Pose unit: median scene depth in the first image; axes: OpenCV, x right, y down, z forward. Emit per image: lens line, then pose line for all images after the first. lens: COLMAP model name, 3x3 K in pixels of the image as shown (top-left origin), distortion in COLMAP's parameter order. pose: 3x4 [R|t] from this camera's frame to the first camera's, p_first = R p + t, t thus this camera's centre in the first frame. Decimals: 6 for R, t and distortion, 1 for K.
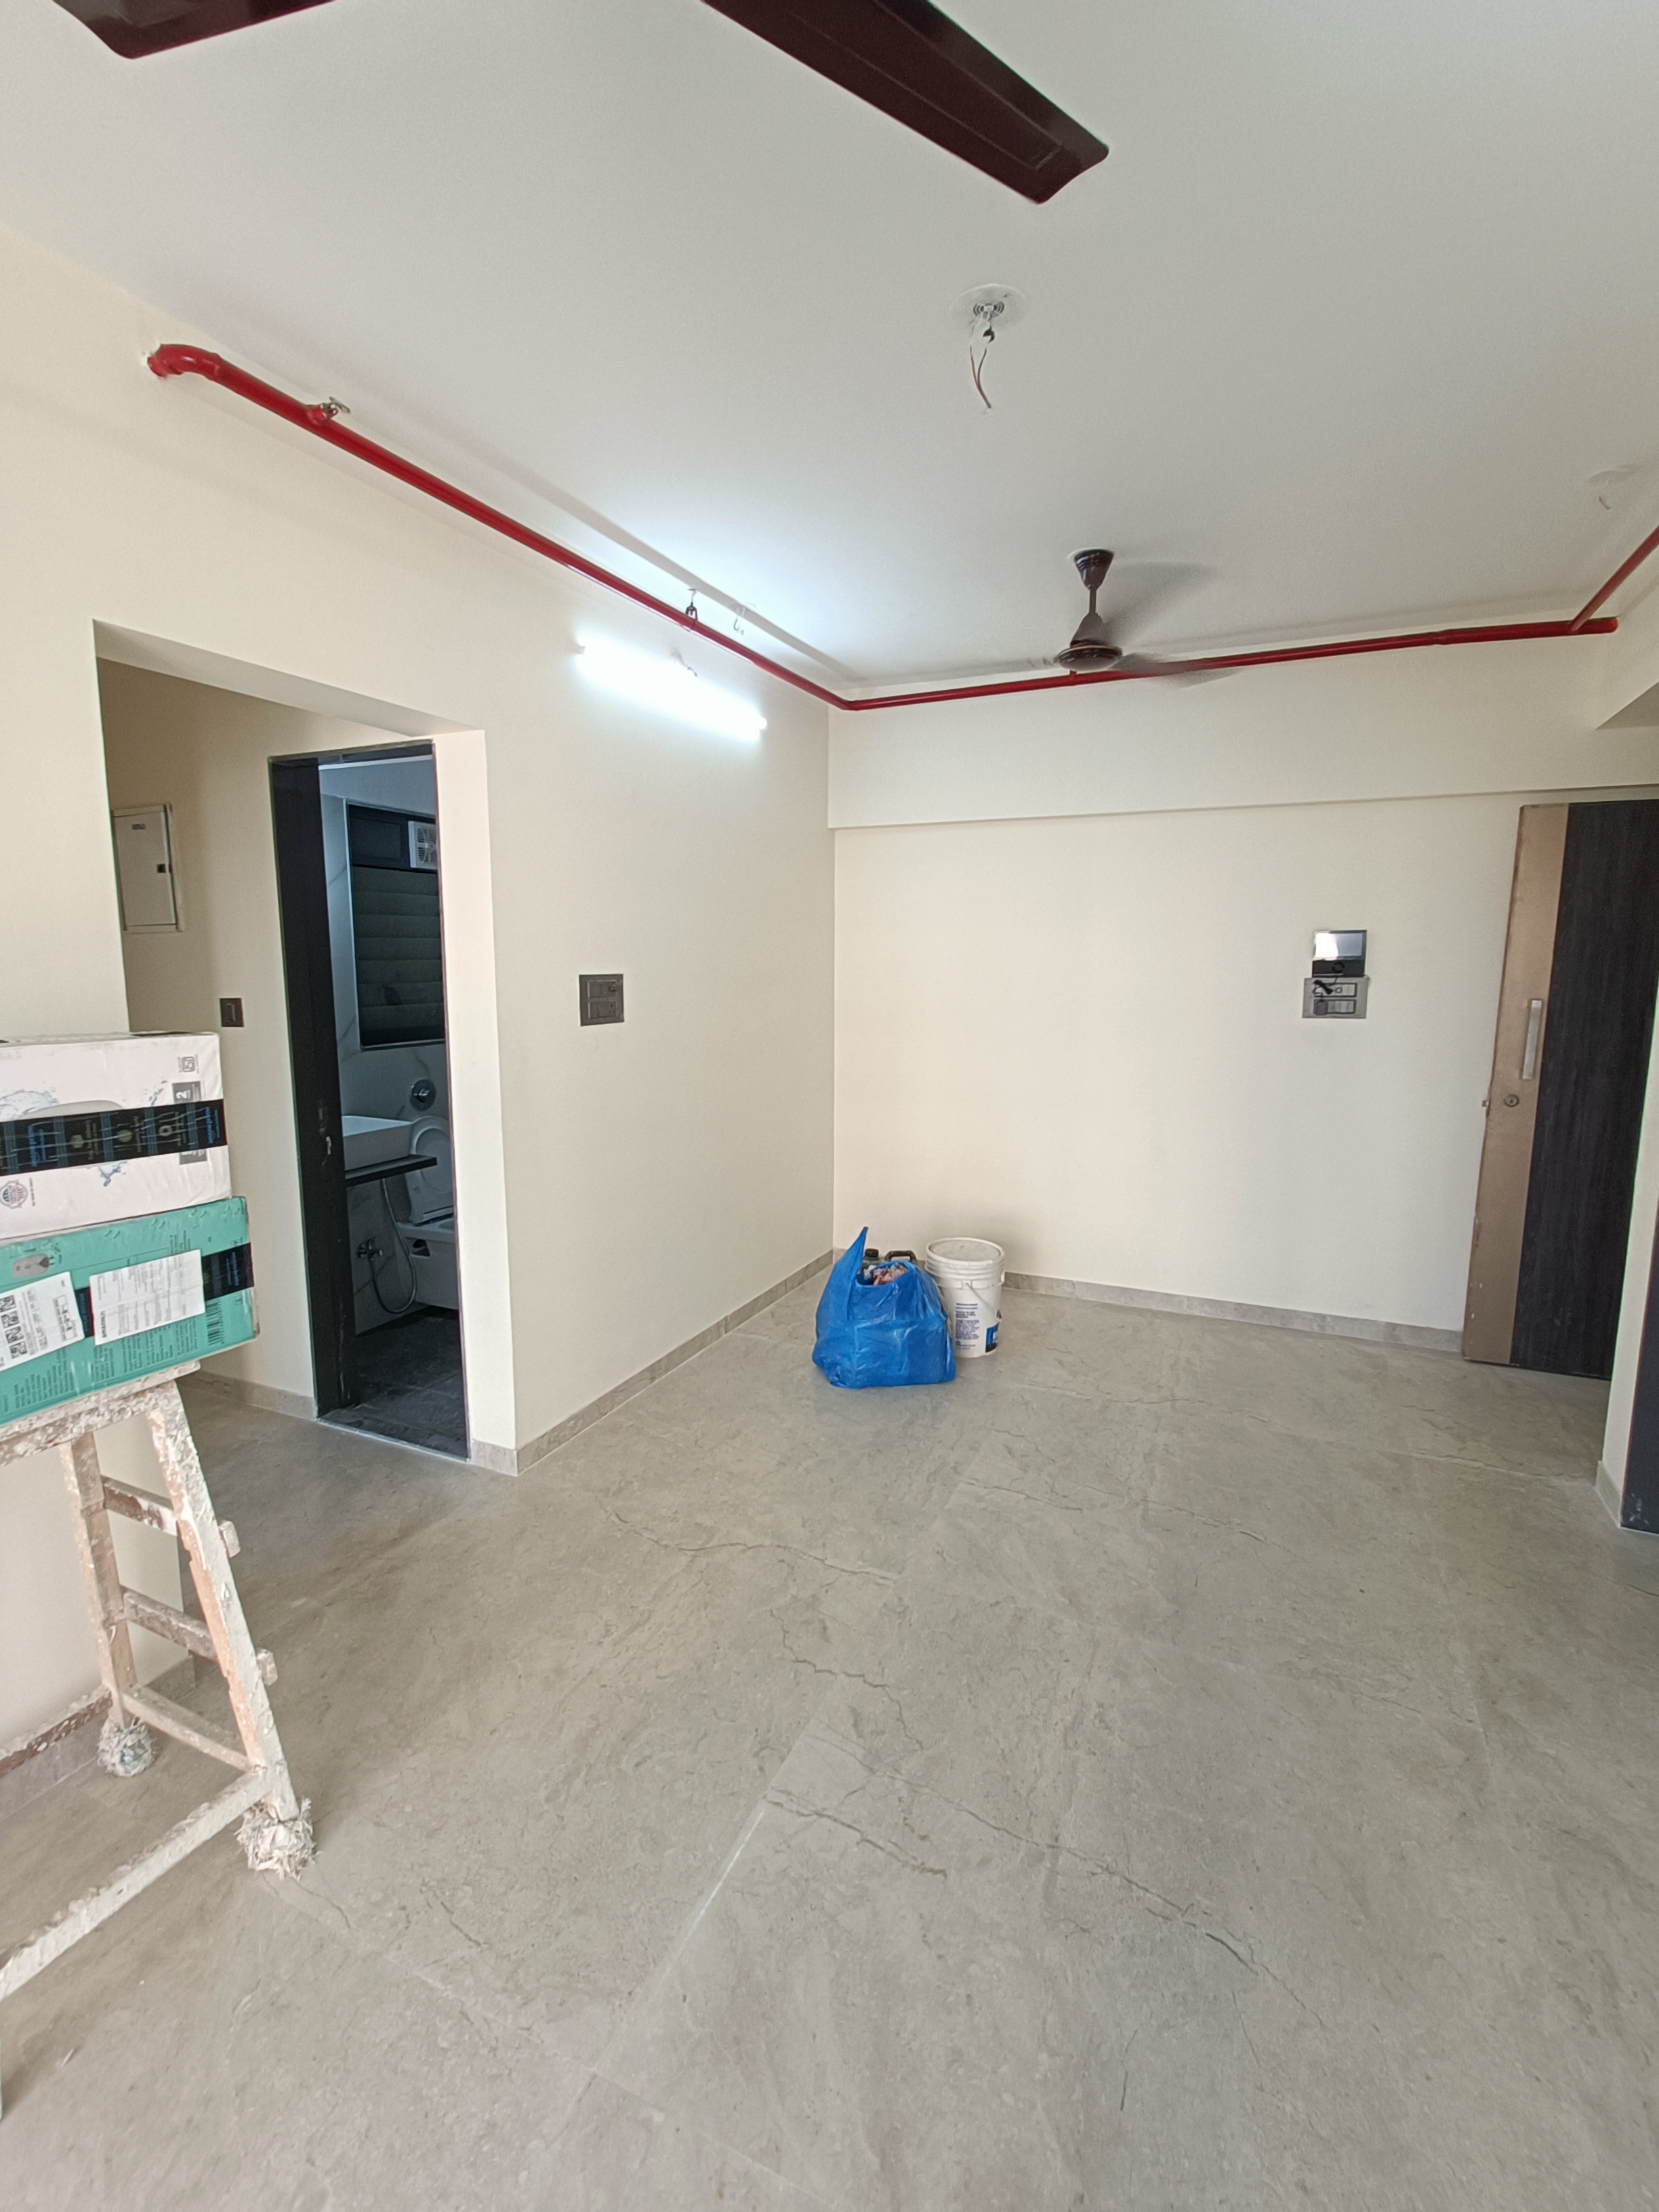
lens RADIAL K [[1005.7, 0, 831.9], [0, 1005.7, 1103.0], [0, 0, 1]] dist [0.009806, 0.001718]
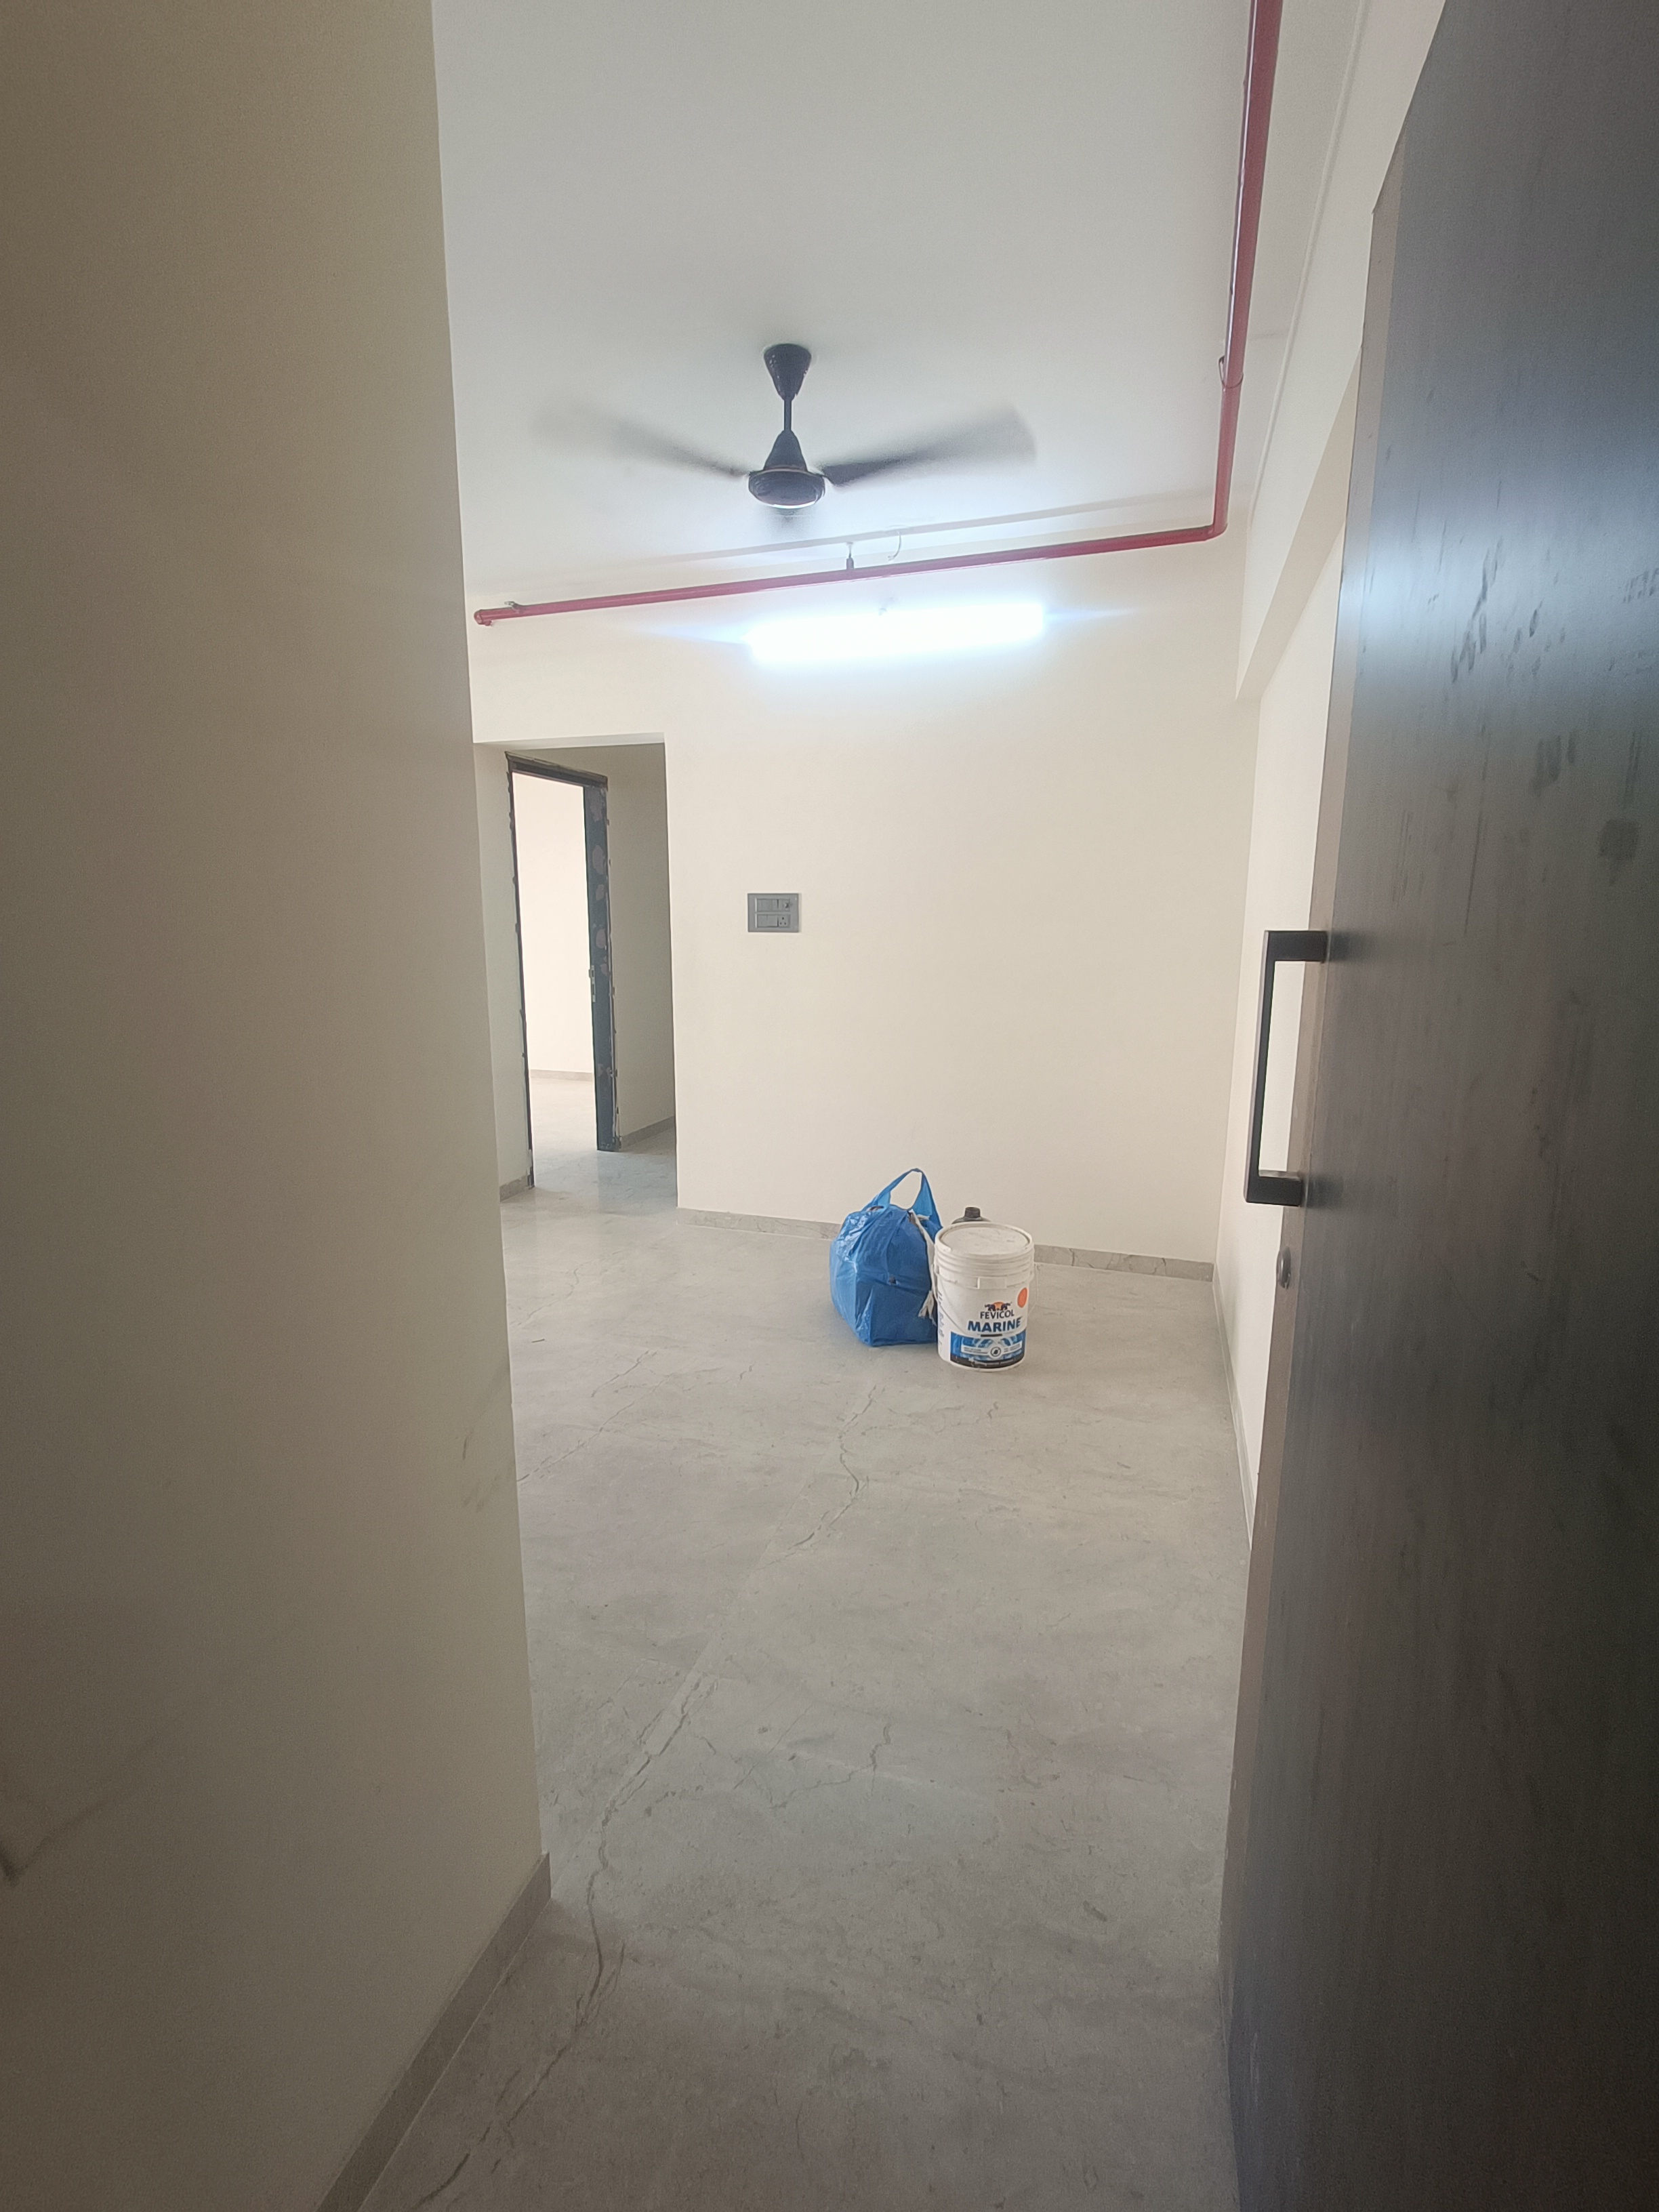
lens RADIAL K [[1005.7, 0, 827.1], [0, 1005.7, 1096.5], [0, 0, 1]] dist [0.009806, 0.001718]
pose [[0.101531, 0.175591, -0.979214, 1.129549], [-0.149424, 0.975825, 0.159490, -0.092573], [0.983547, 0.130125, 0.125314, 0.977986]]
